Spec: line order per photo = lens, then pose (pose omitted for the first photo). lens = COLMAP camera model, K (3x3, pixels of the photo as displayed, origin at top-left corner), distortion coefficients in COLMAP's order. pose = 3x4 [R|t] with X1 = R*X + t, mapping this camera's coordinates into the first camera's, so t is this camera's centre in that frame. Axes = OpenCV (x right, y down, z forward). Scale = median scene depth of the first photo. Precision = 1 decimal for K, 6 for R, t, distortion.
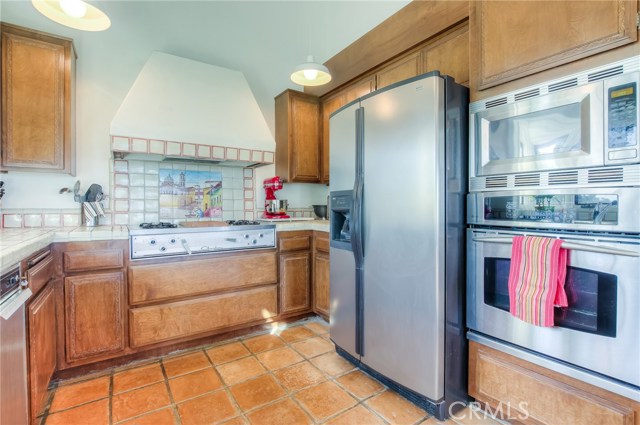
lens RADIAL K [[302.2, 0, 323.3], [0, 302.2, 209.8], [0, 0, 1]] dist [-0.015221, 0.001395]
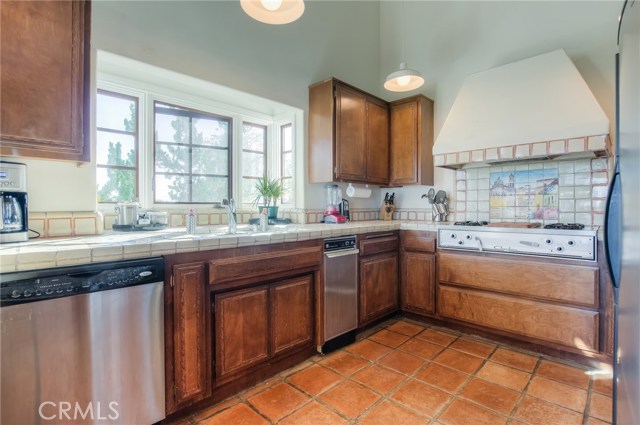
lens RADIAL K [[302.2, 0, 325.3], [0, 302.2, 210.0], [0, 0, 1]] dist [-0.015221, 0.001395]
pose [[0.215654, 0.009631, -0.976422, 0.486000], [-0.011119, 0.999911, 0.007407, -0.002212], [0.976406, 0.009260, 0.215742, 0.201684]]
